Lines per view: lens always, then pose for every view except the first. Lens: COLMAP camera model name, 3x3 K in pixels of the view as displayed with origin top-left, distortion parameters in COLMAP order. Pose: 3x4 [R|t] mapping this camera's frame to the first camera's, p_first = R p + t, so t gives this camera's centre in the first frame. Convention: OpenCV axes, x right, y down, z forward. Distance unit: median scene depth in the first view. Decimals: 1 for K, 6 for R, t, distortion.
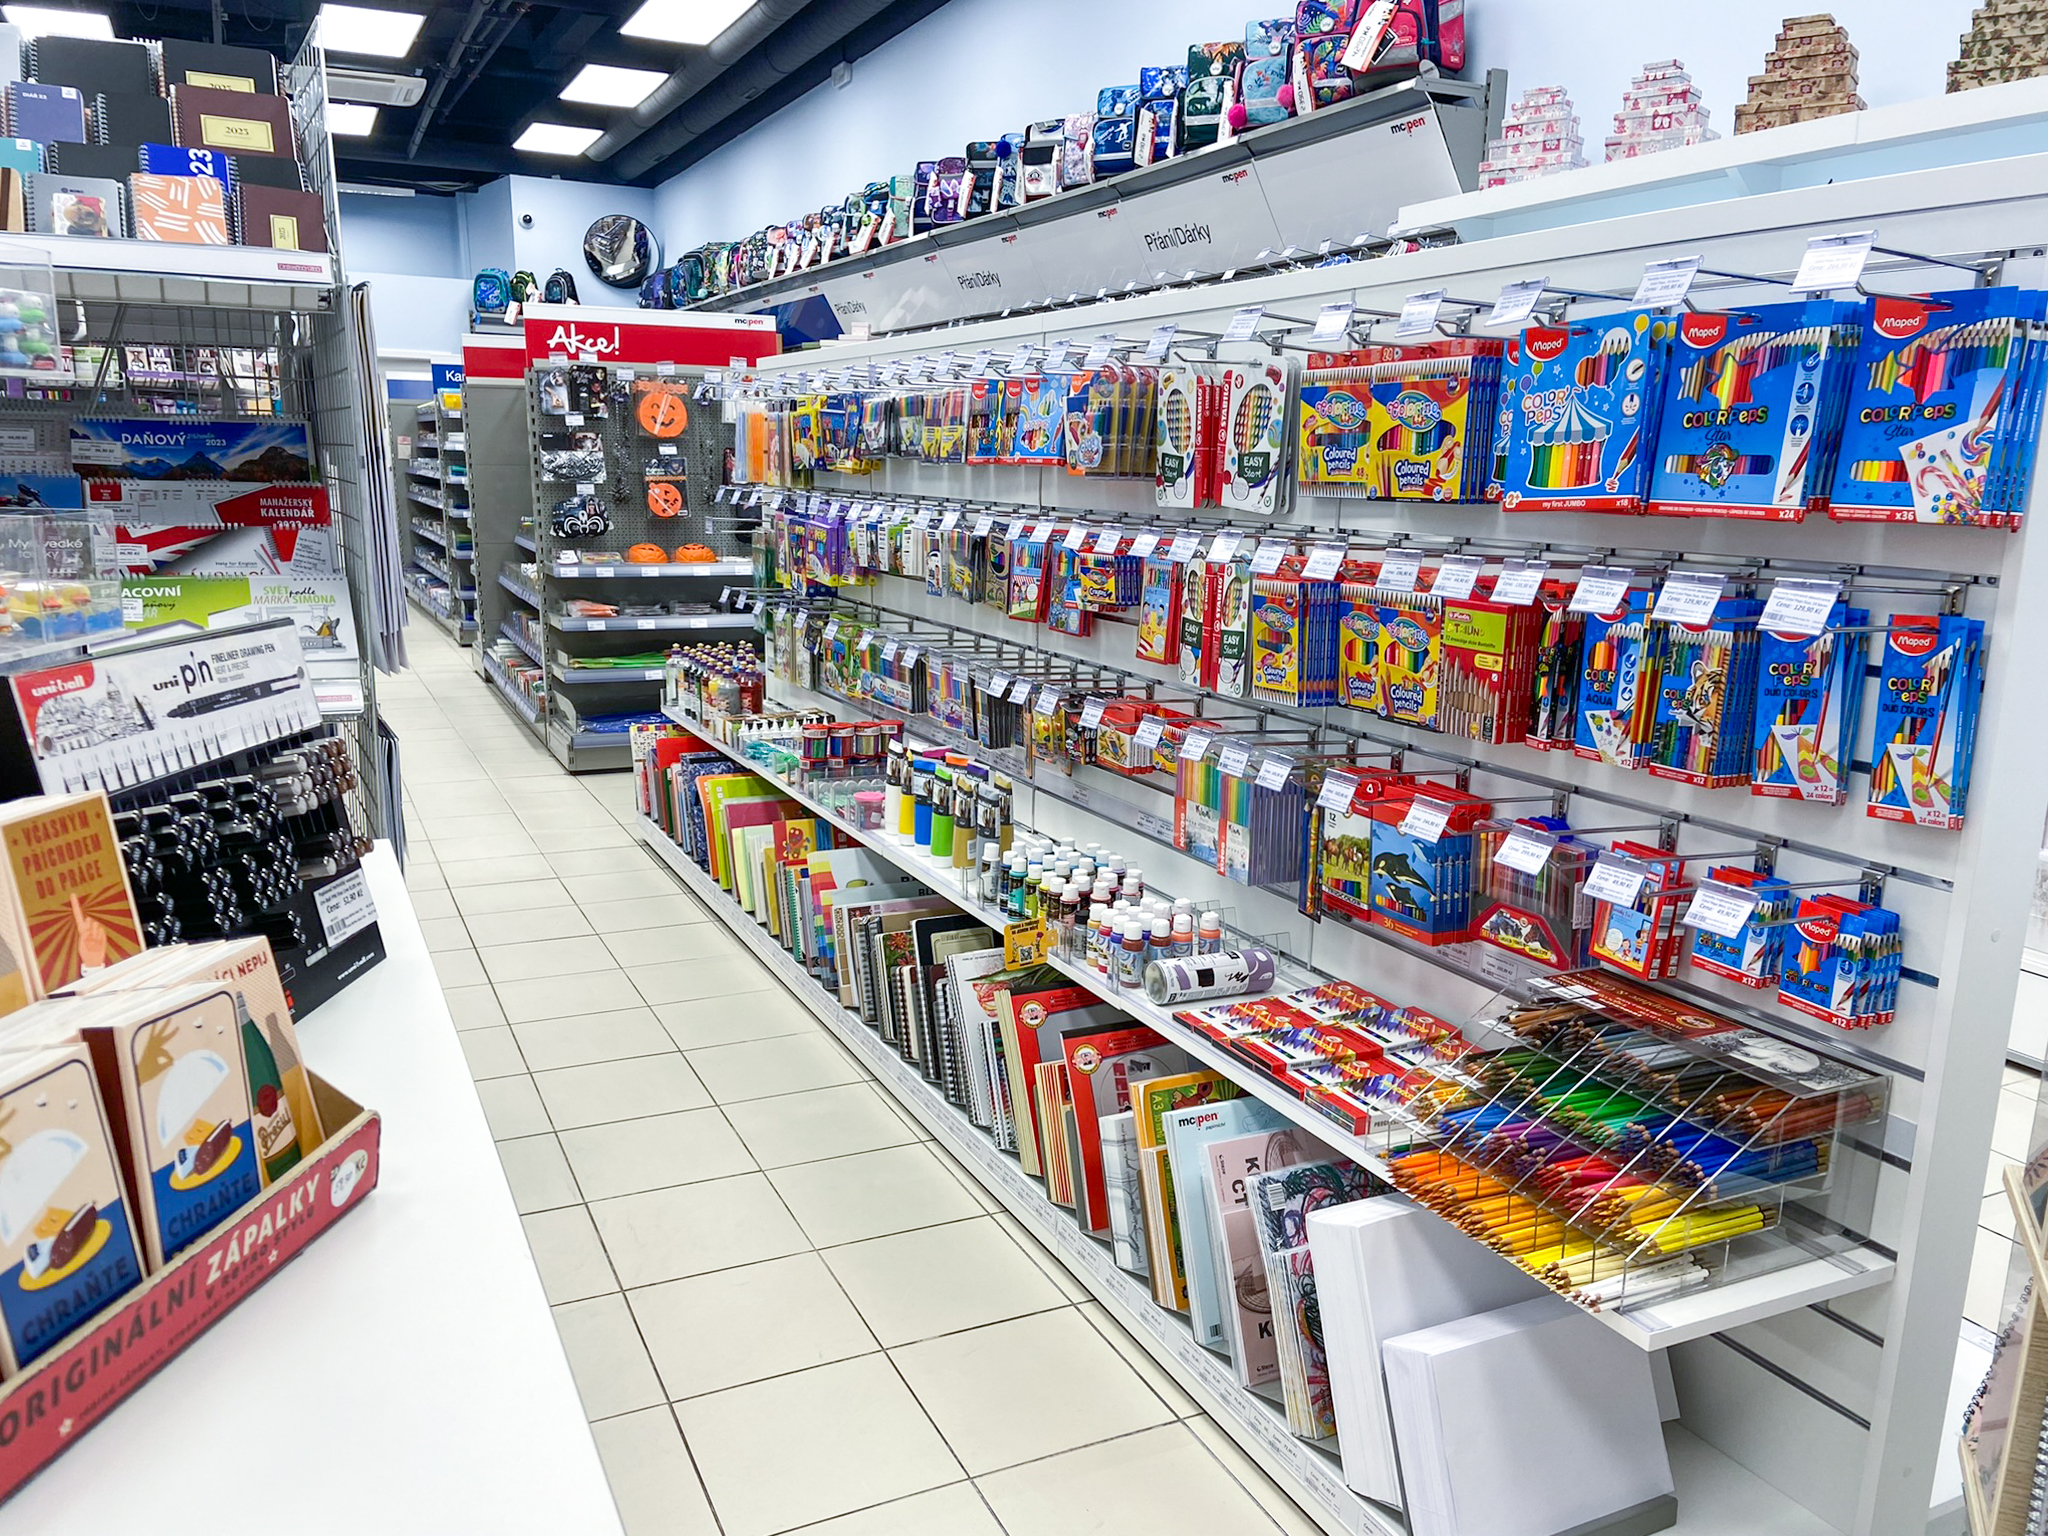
lens RADIAL K [[1548.7, 0, 1016.6], [0, 1548.7, 791.5], [0, 0, 1]] dist [0.109429, -0.128375]
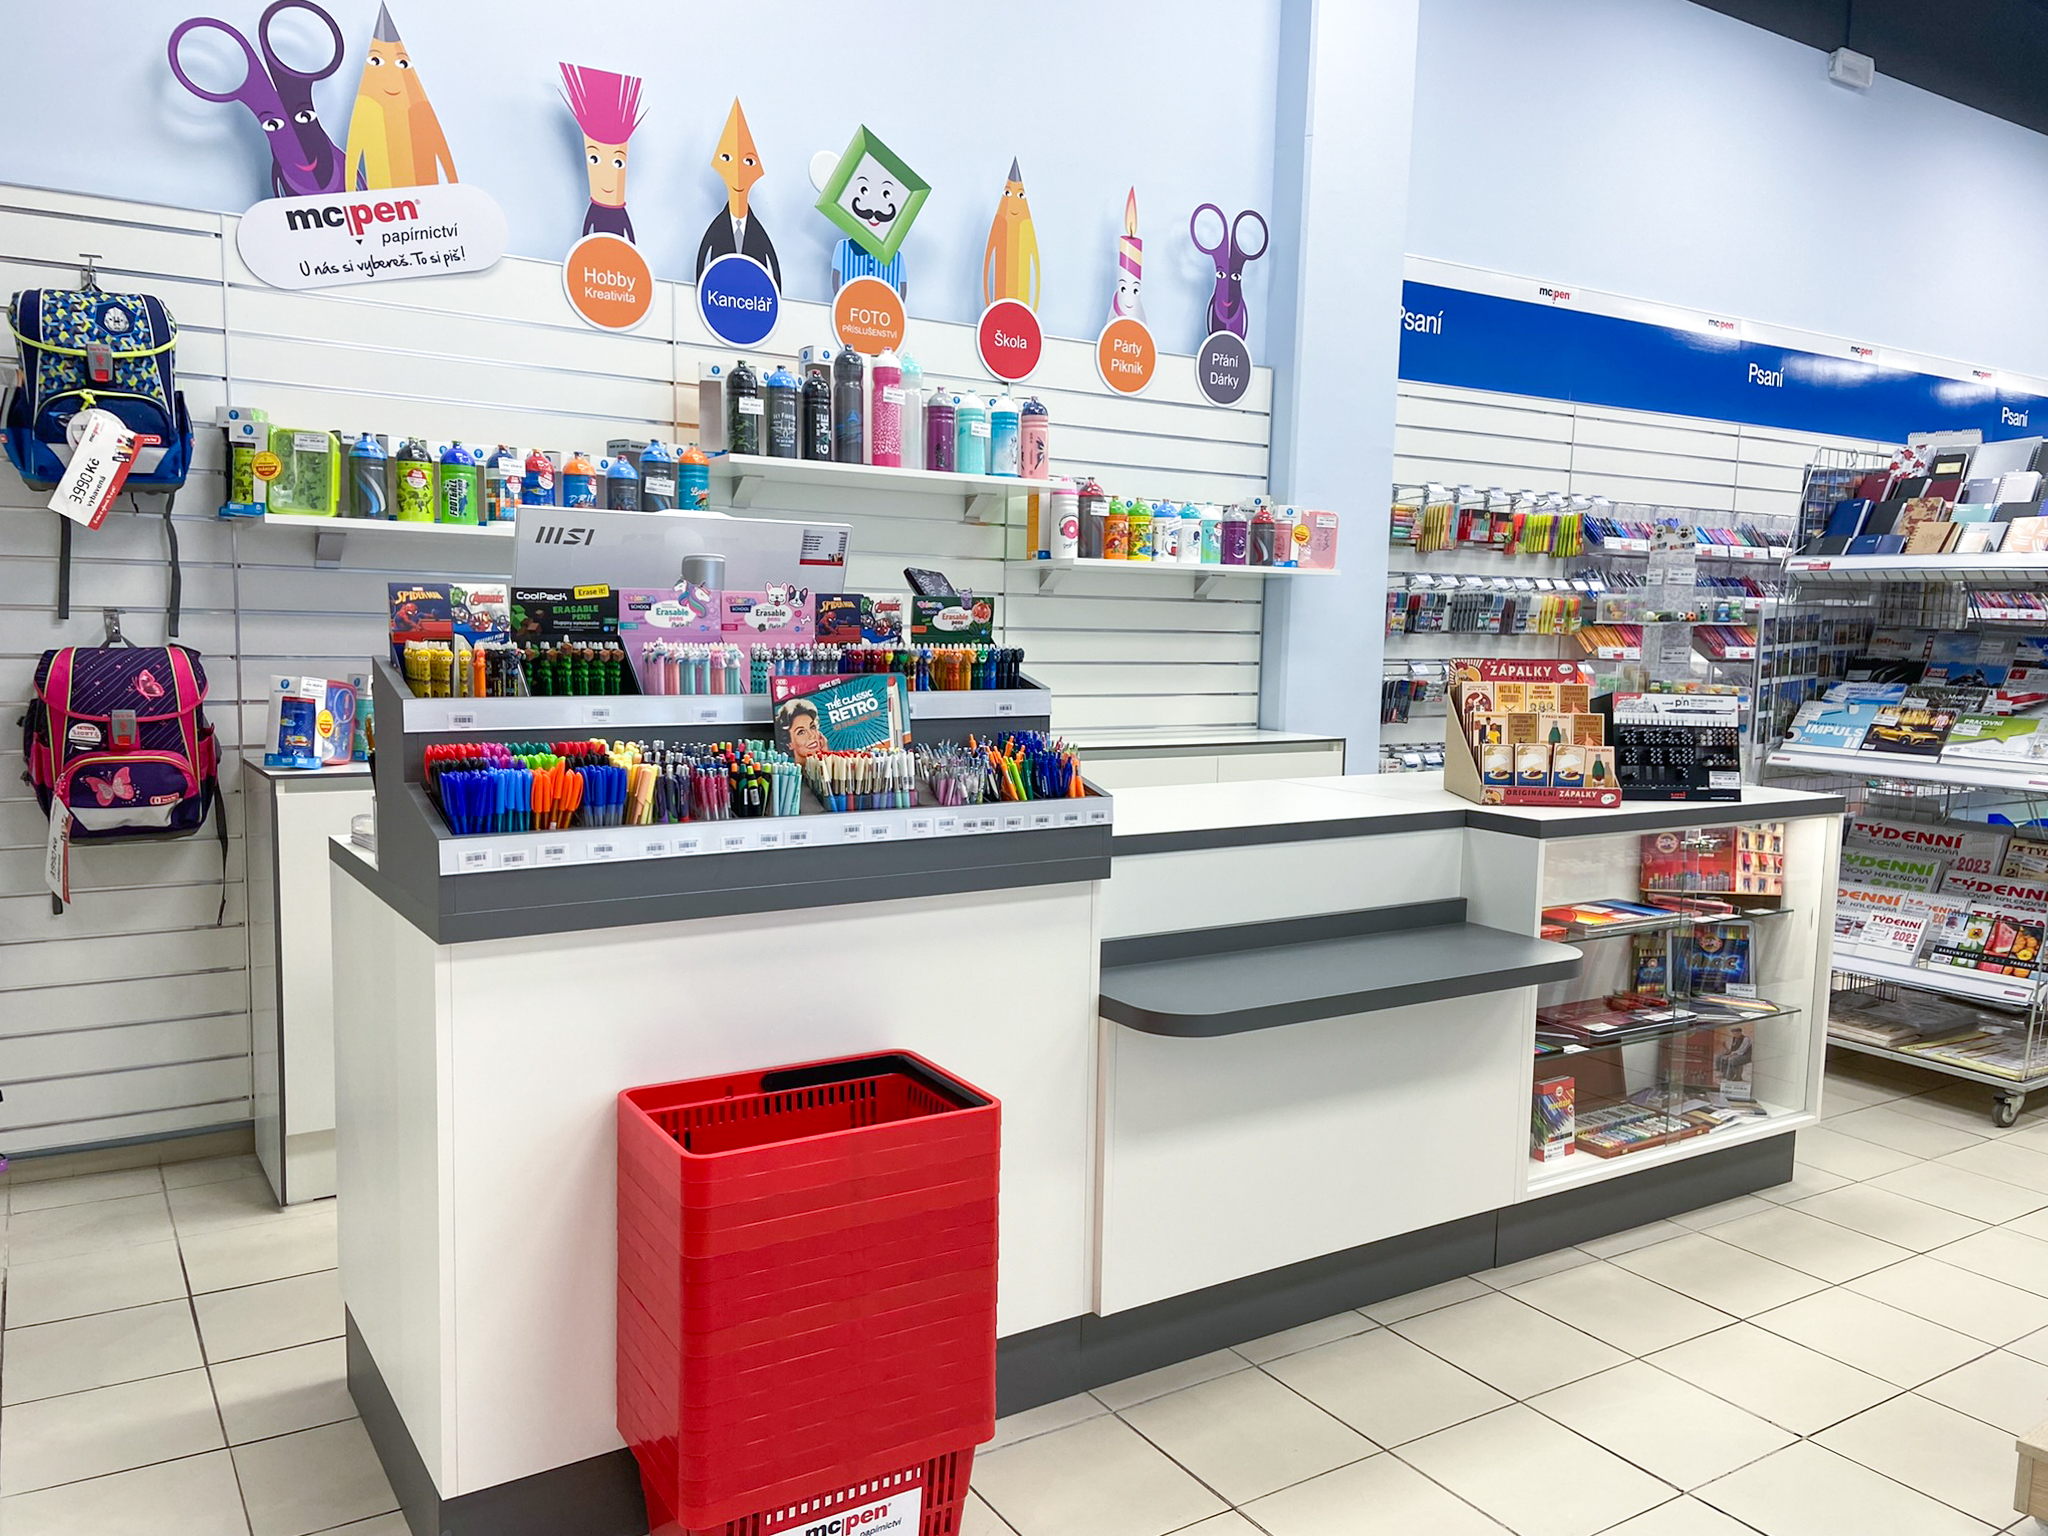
lens RADIAL K [[1546.5, 0, 1014.9], [0, 1546.5, 775.0], [0, 0, 1]] dist [0.113604, -0.126652]
pose [[0.125063, 0.089549, -0.988099, 0.442669], [-0.230055, 0.971392, 0.058917, 0.035178], [0.965108, 0.219949, 0.142087, -0.152589]]
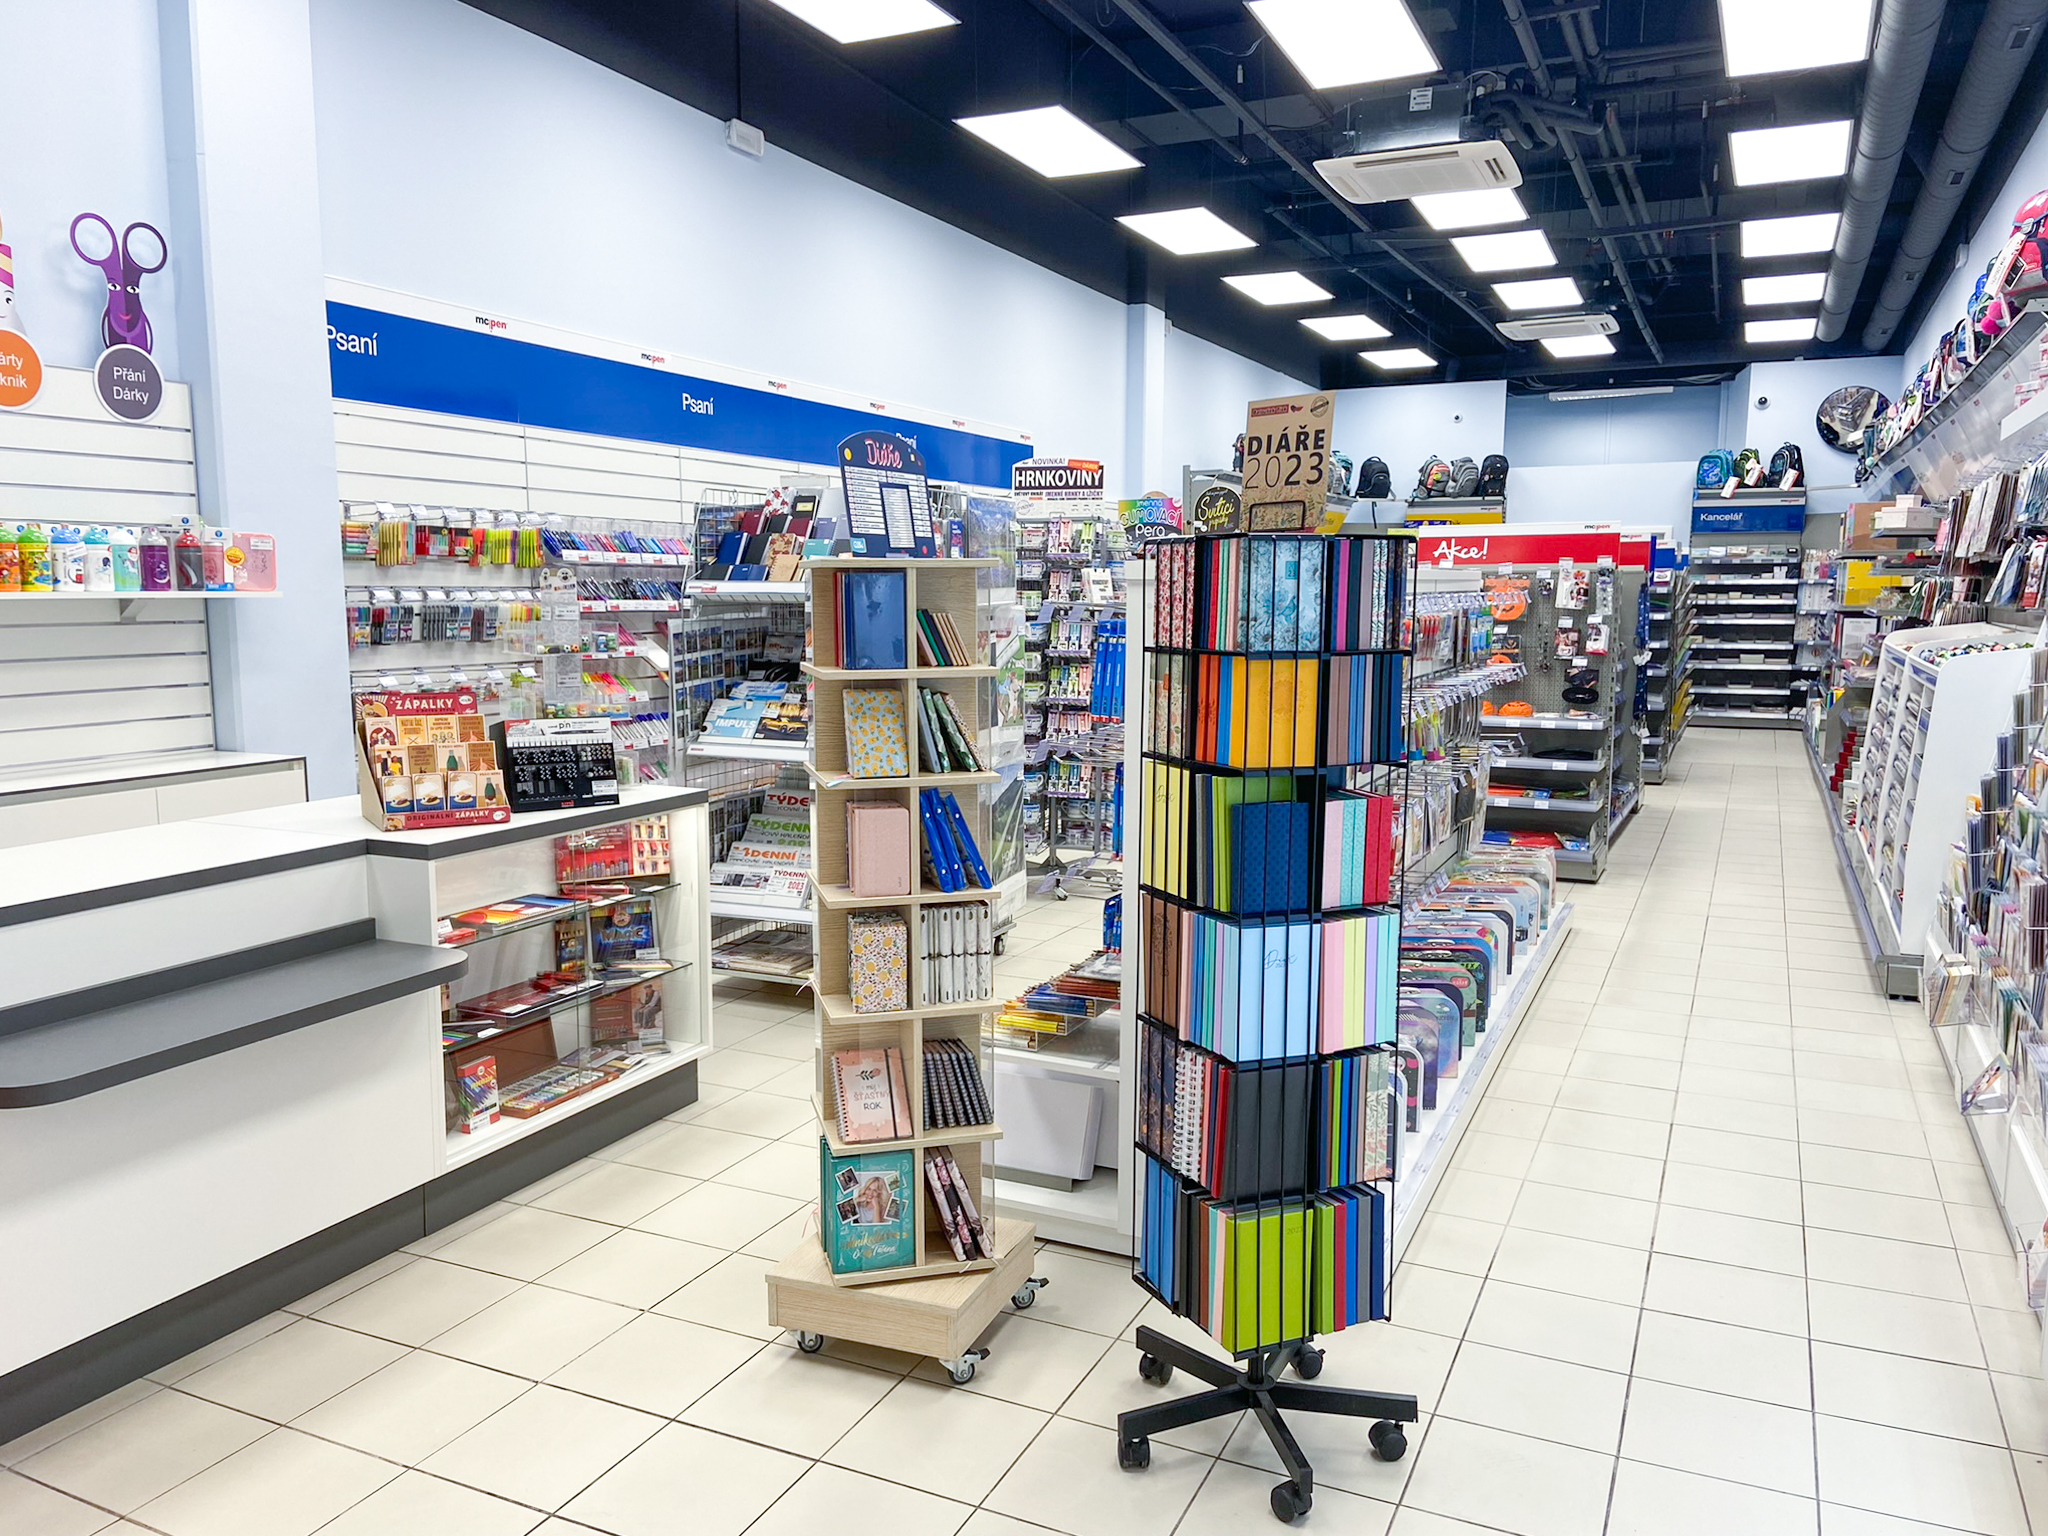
lens RADIAL K [[1545.4, 0, 1004.6], [0, 1545.4, 786.2], [0, 0, 1]] dist [0.124722, -0.146931]
pose [[0.629426, 0.088354, -0.772021, 0.542749], [-0.158471, 0.987230, -0.016218, -0.004352], [0.760730, 0.132551, 0.635390, -0.123553]]
